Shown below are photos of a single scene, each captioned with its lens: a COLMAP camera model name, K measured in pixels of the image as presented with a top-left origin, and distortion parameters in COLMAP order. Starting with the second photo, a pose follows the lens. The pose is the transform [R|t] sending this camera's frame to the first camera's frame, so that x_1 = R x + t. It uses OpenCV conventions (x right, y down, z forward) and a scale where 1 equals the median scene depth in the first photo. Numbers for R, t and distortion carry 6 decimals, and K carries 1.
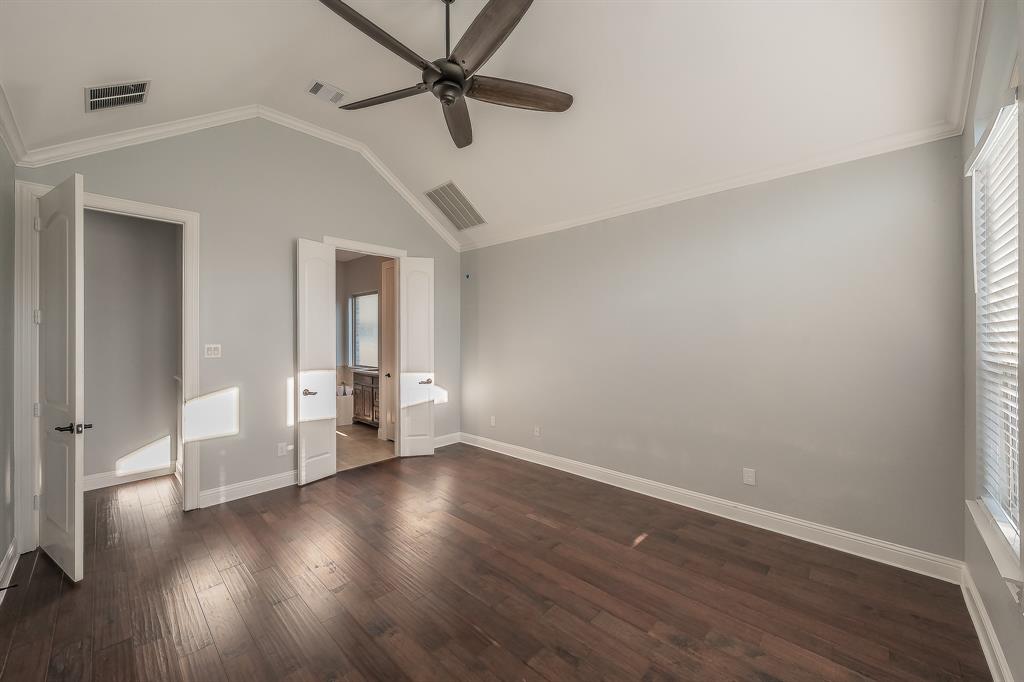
lens RADIAL K [[392.5, 0, 509.7], [0, 392.5, 331.6], [0, 0, 1]] dist [-0.006216, 0.000115]
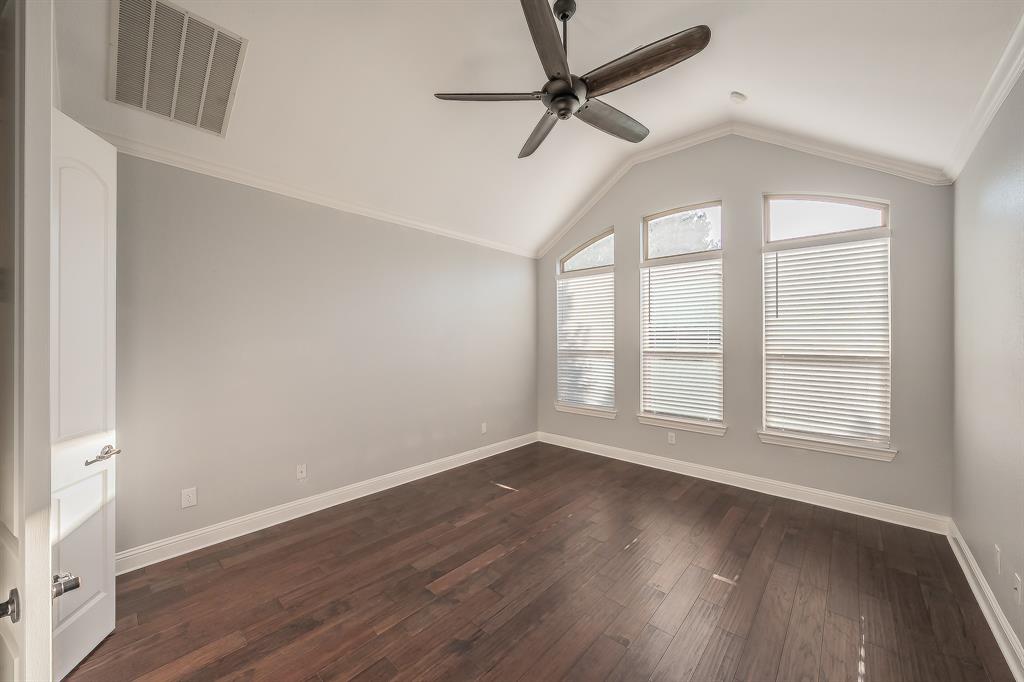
lens RADIAL K [[364.0, 0, 506.9], [0, 364.0, 340.0], [0, 0, 1]] dist [-0.005310, 0.001213]
pose [[0.010069, 0.005404, 0.999935, -0.829840], [0.000167, 0.999985, -0.005406, 0.021014], [-0.999949, 0.000221, 0.010068, 0.858888]]
